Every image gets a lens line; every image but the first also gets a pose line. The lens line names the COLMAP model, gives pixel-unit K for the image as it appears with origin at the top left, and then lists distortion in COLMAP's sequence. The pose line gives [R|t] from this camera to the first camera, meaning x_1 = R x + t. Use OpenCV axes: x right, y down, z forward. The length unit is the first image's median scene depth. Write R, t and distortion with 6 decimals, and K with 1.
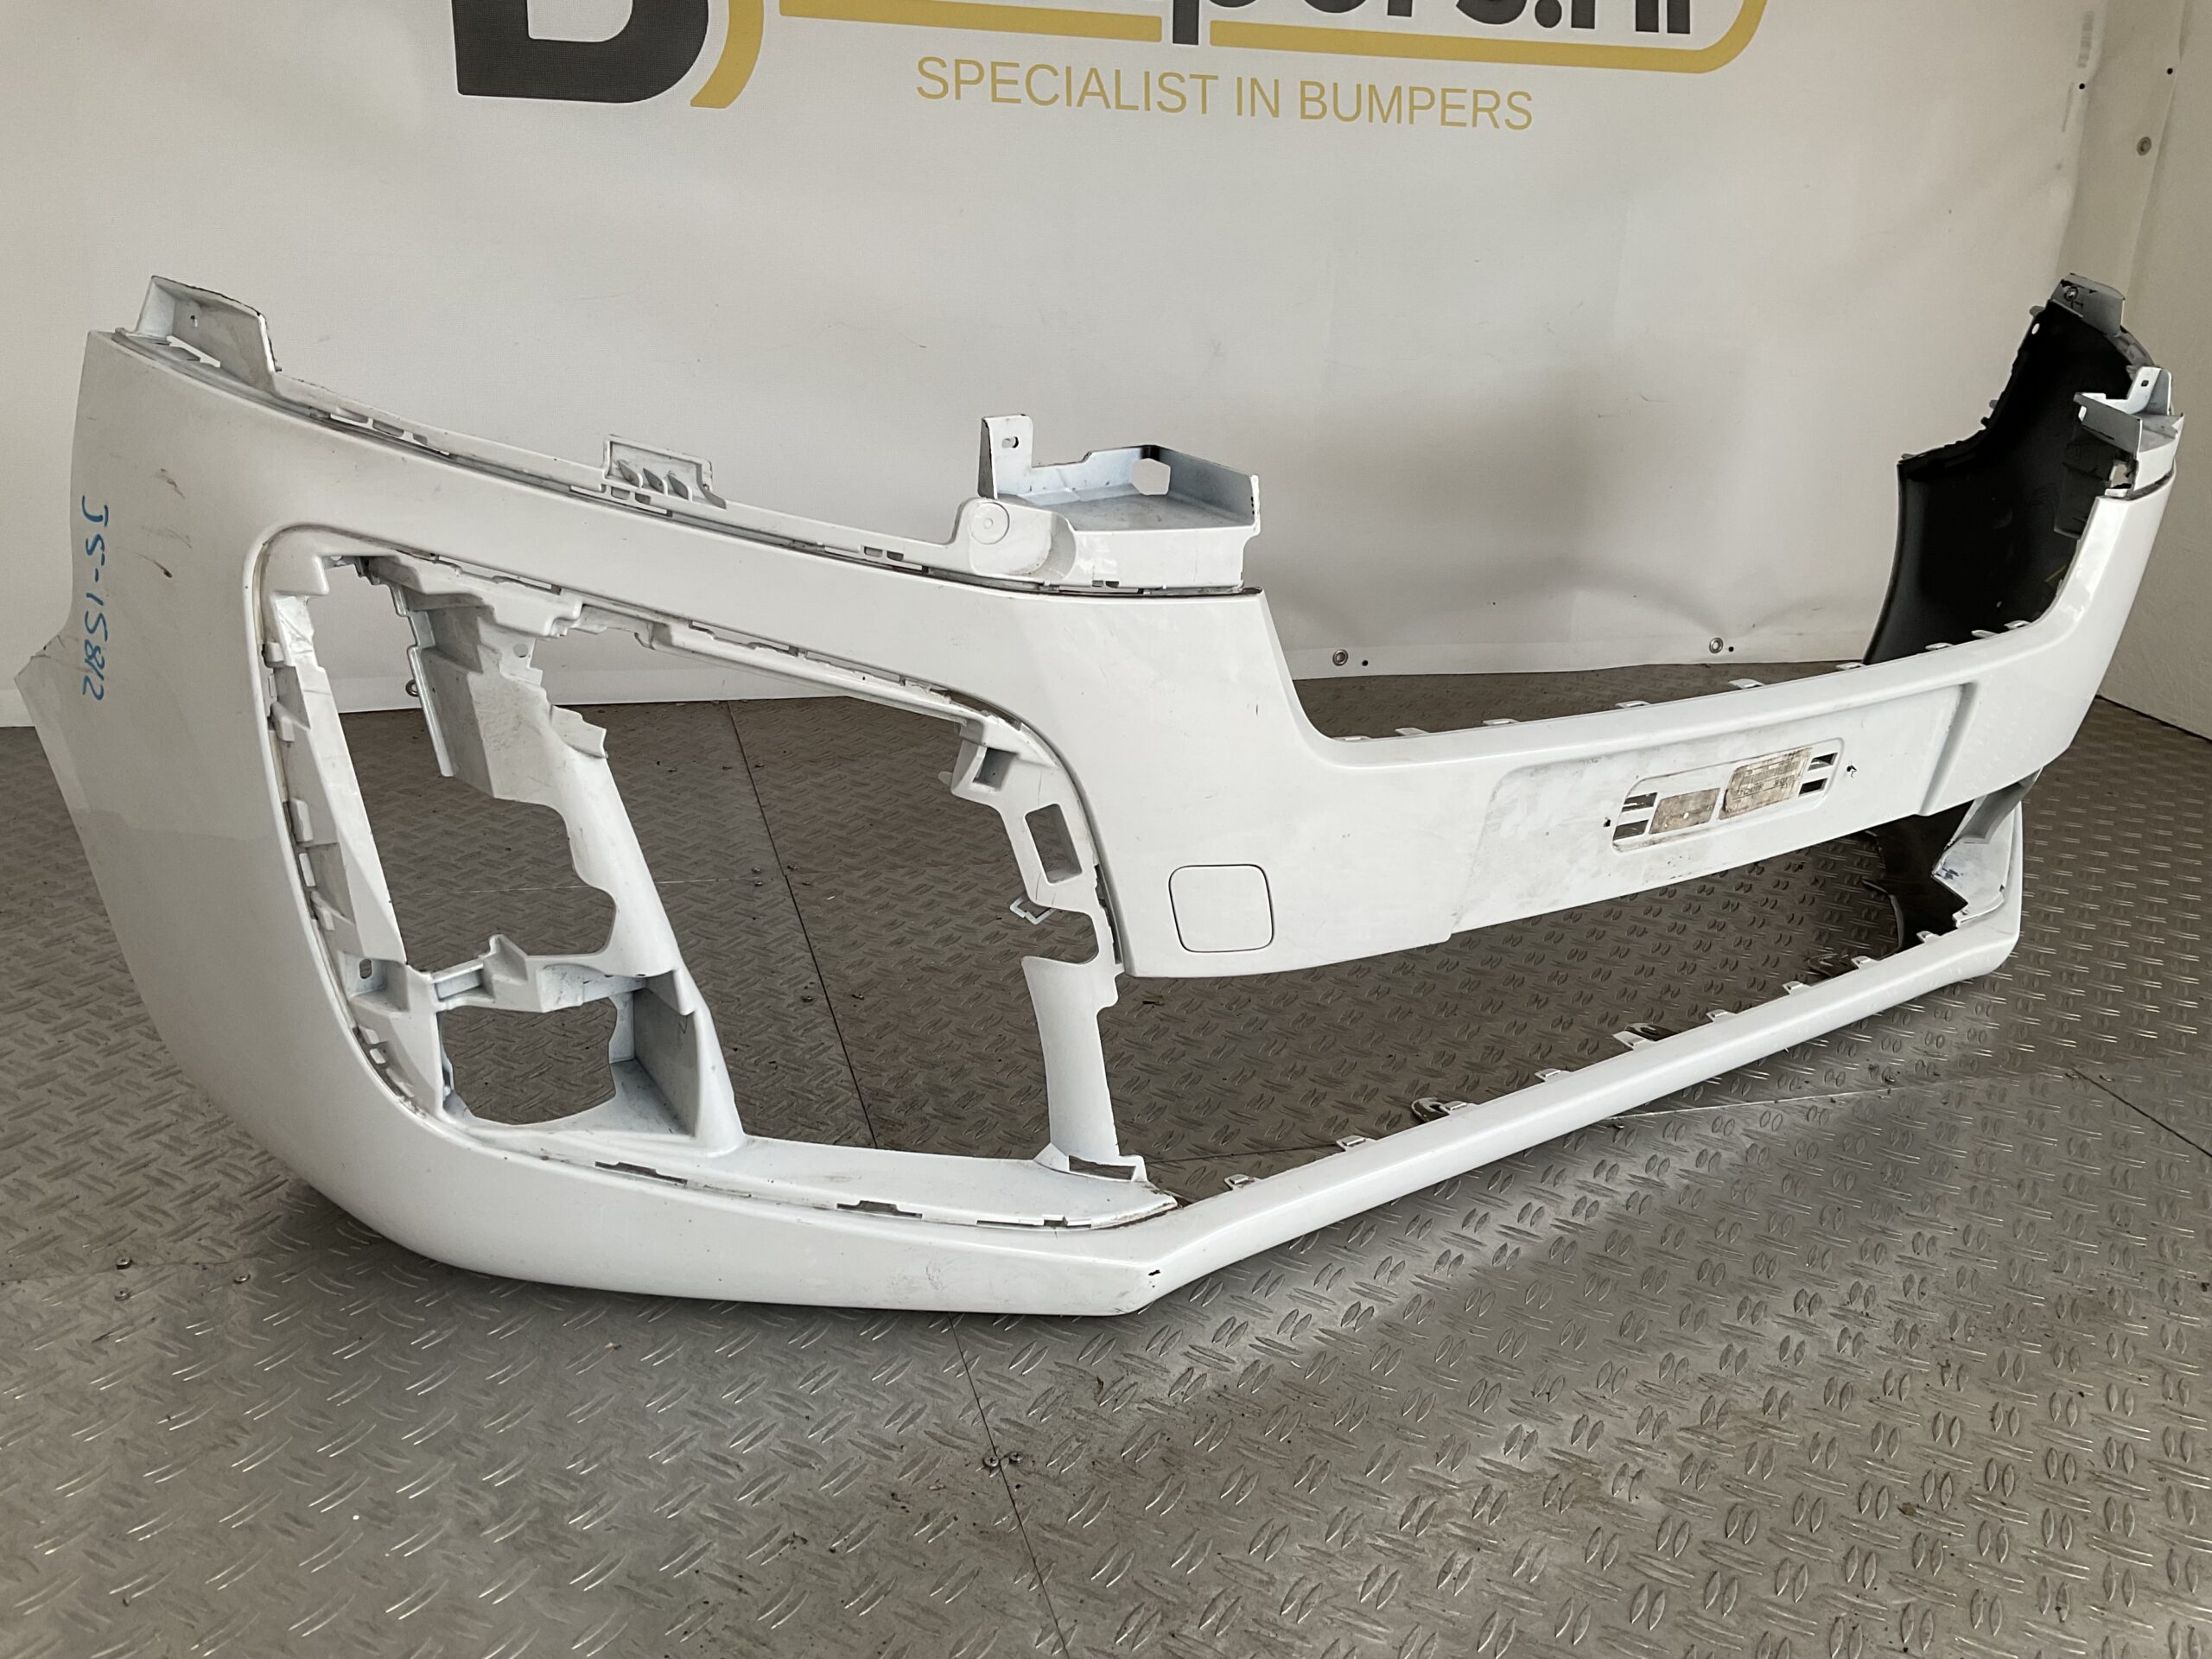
lens RADIAL K [[1912.7, 0, 997.2], [0, 1912.7, 829.2], [0, 0, 1]] dist [0.052819, -0.107667]
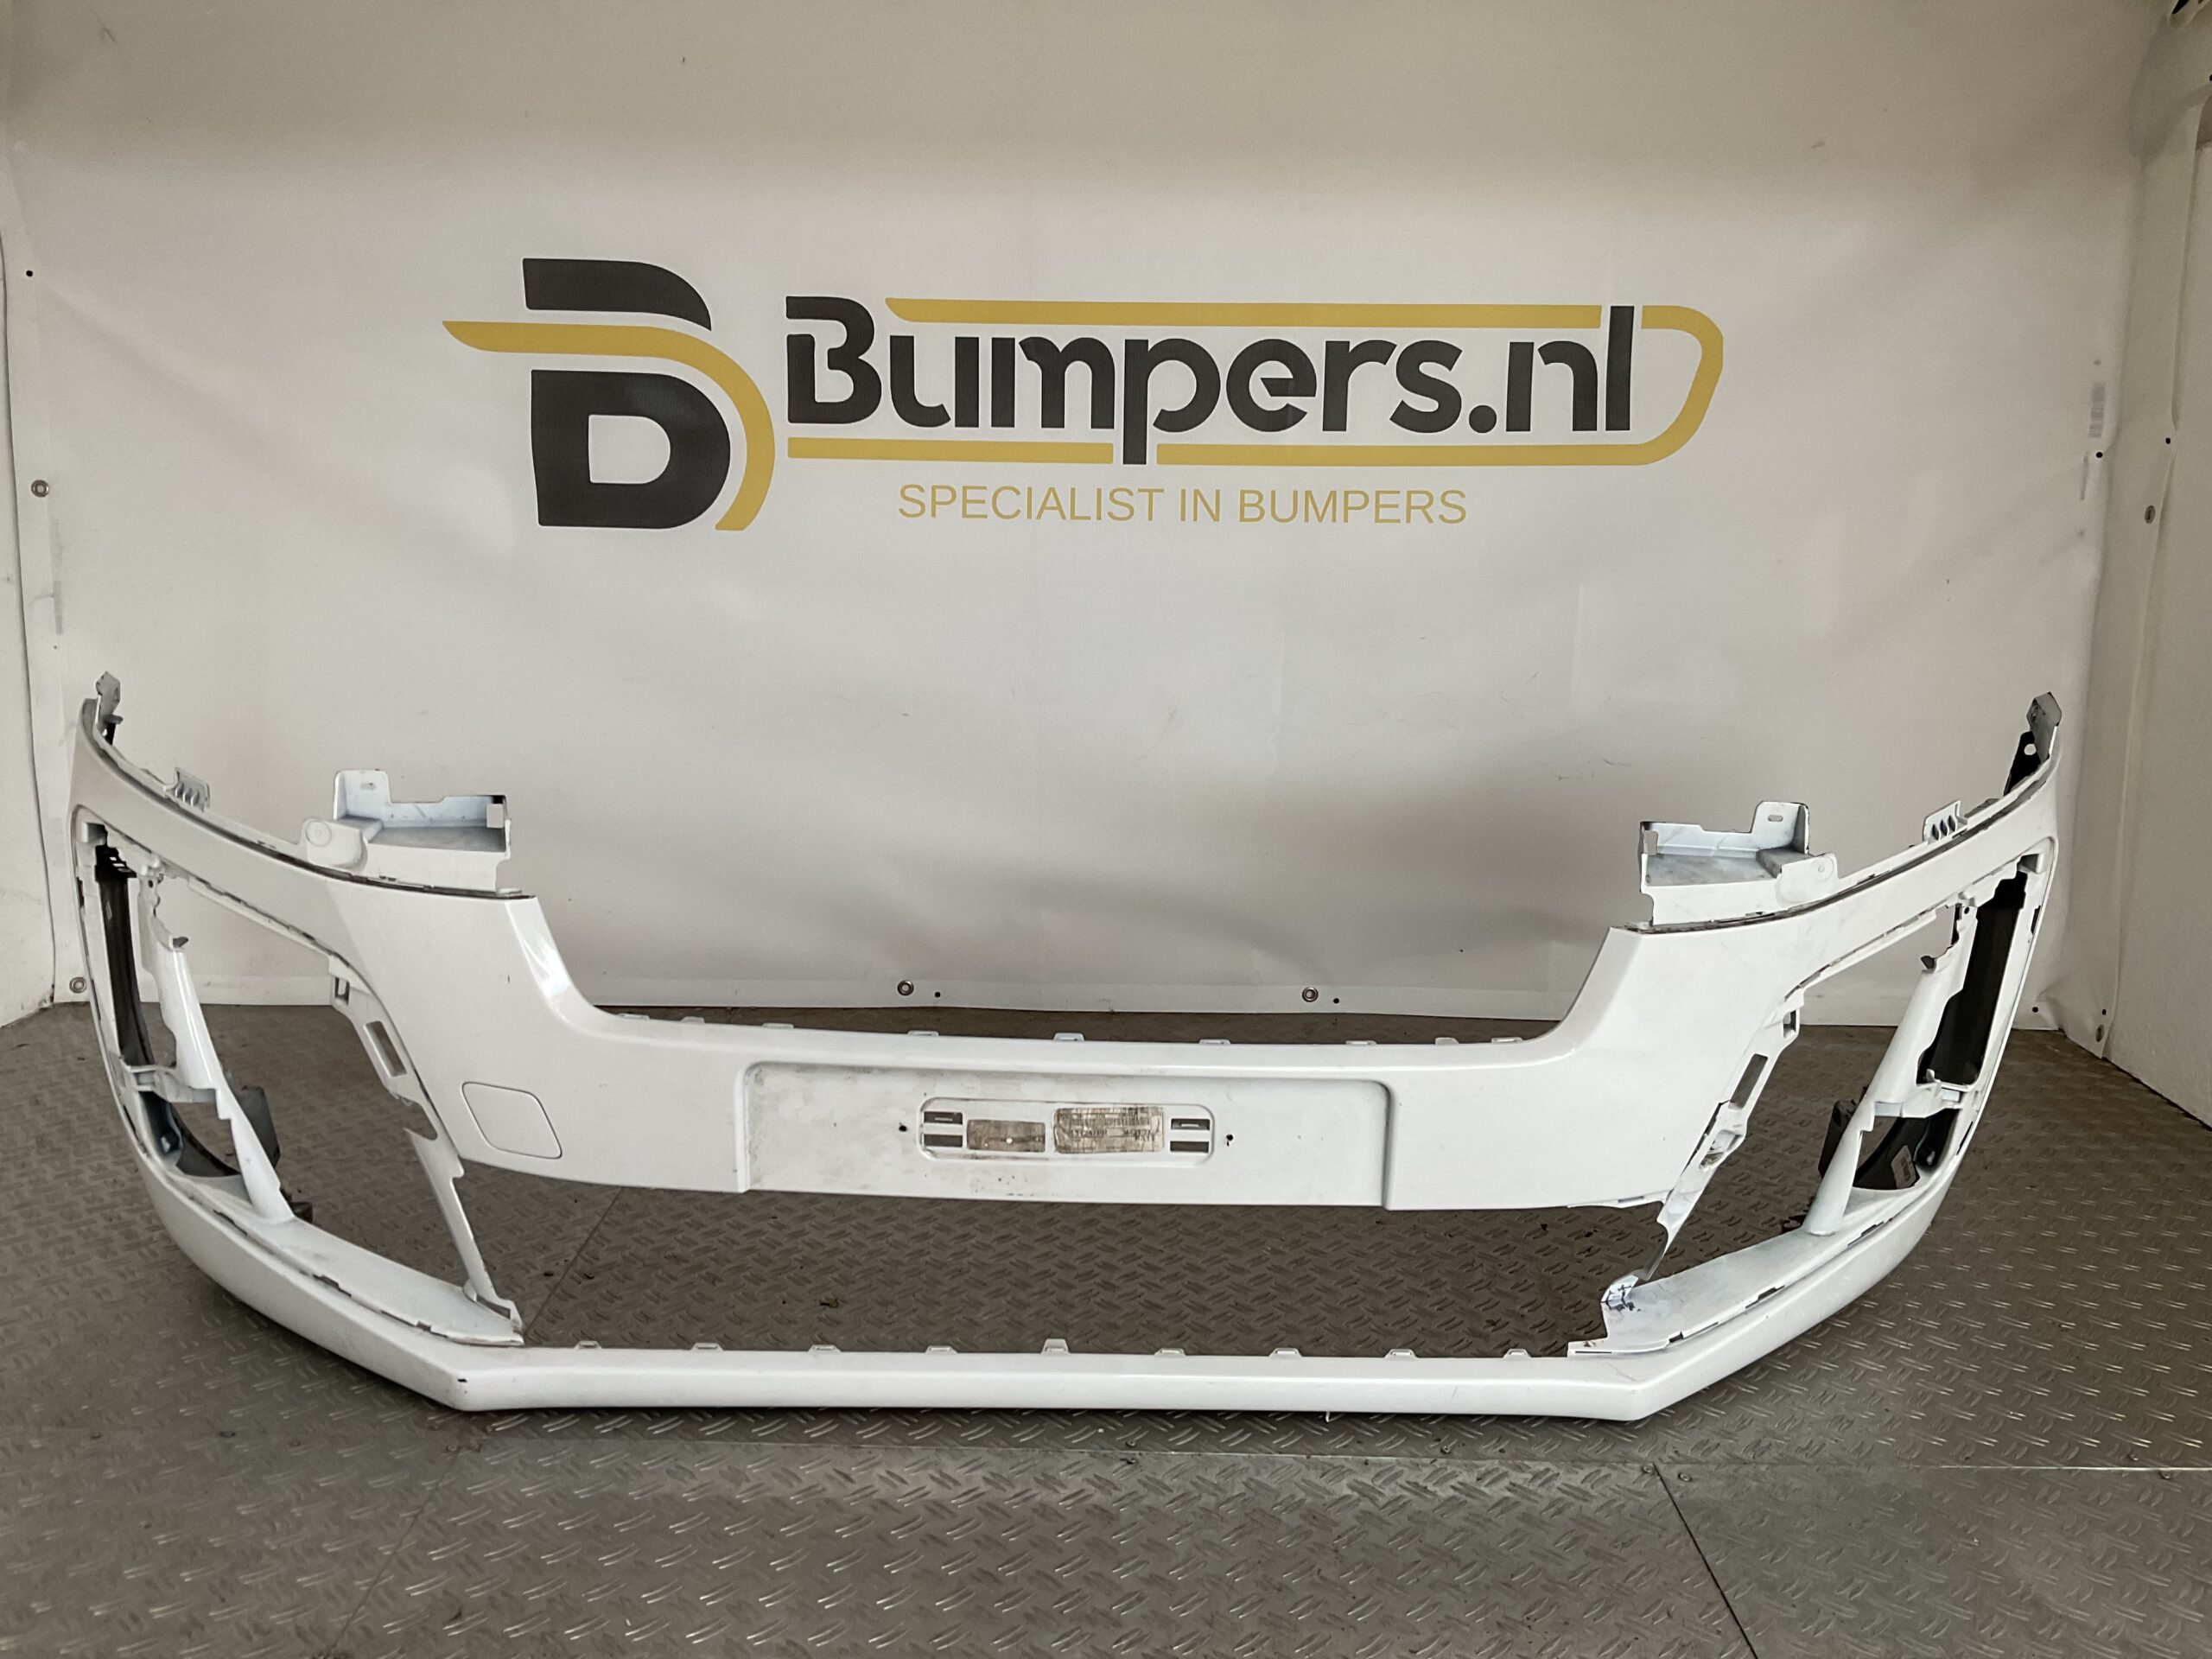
lens RADIAL K [[1912.7, 0, 997.2], [0, 1912.7, 829.2], [0, 0, 1]] dist [0.052819, -0.107667]
pose [[0.792940, 0.084533, -0.603407, 0.783450], [-0.169552, 0.981826, -0.085263, -0.069392], [0.585233, 0.169918, 0.792862, 0.040232]]
